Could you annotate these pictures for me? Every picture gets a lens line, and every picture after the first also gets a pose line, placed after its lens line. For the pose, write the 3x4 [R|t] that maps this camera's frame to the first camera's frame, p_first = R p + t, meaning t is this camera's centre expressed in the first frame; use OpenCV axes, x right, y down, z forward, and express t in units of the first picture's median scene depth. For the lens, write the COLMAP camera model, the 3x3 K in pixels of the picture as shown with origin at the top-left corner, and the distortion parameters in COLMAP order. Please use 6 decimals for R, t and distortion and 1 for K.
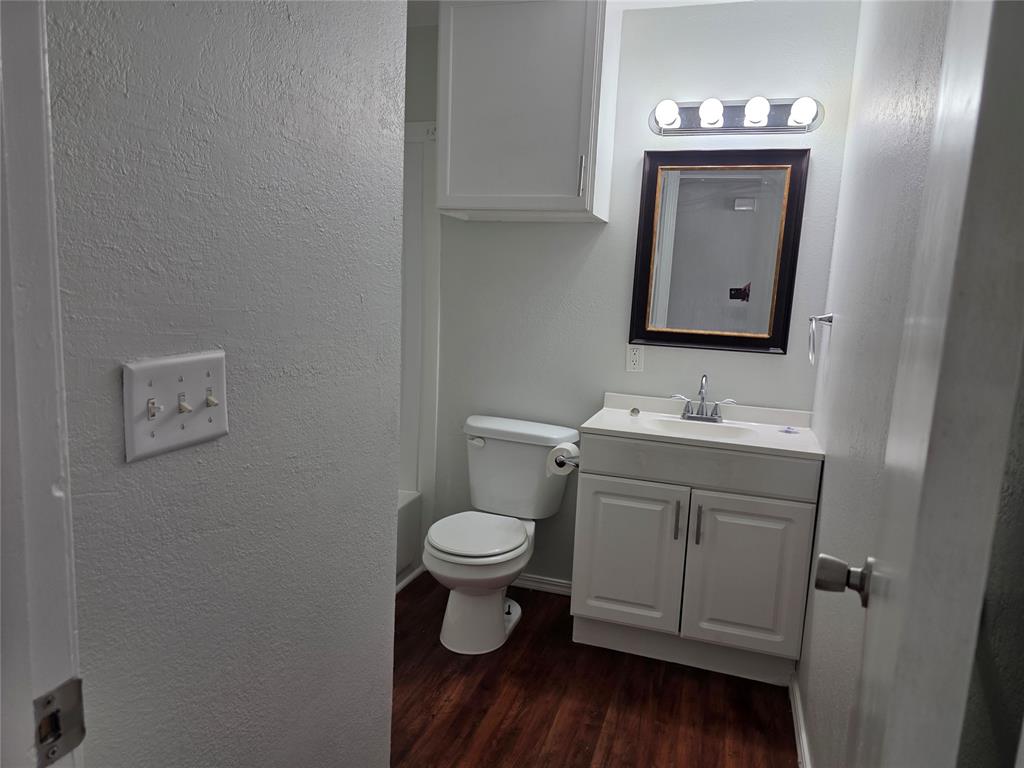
lens RADIAL K [[692.3, 0, 512.0], [0, 692.3, 384.0], [0, 0, 1]] dist [0.075878, -0.074305]
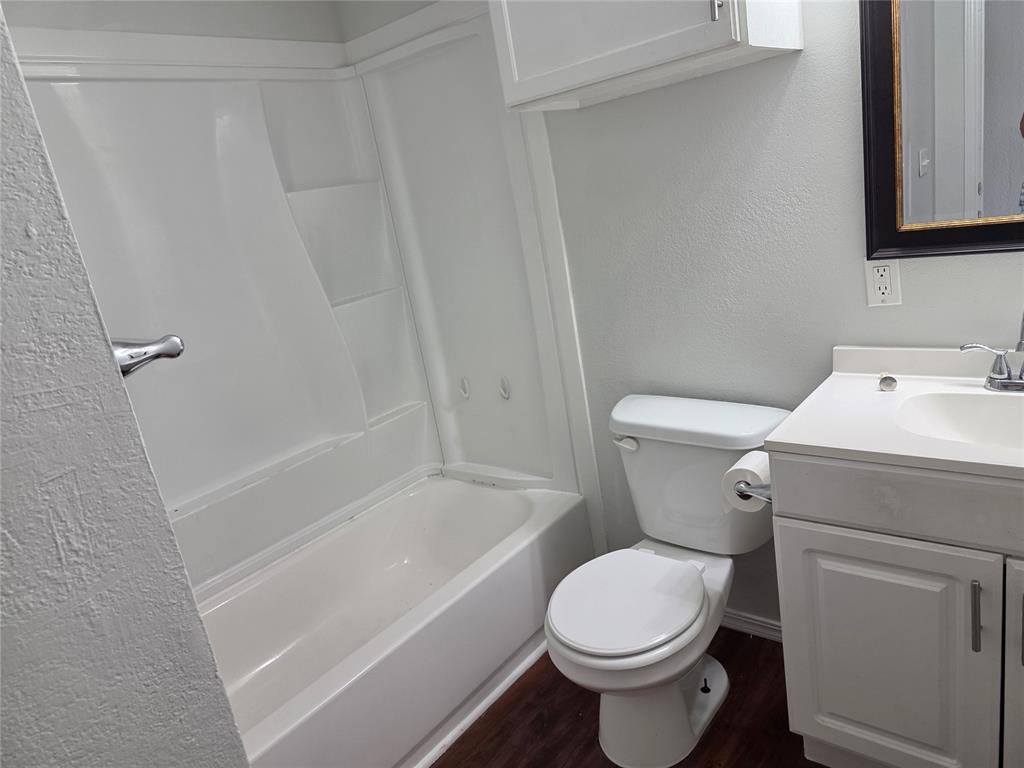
lens RADIAL K [[692.3, 0, 512.0], [0, 692.3, 384.0], [0, 0, 1]] dist [0.075878, -0.074305]
pose [[0.910313, -0.096878, -0.402424, 0.130868], [0.157613, 0.980111, 0.120585, -0.076795], [0.382738, -0.173198, 0.907477, 0.369323]]
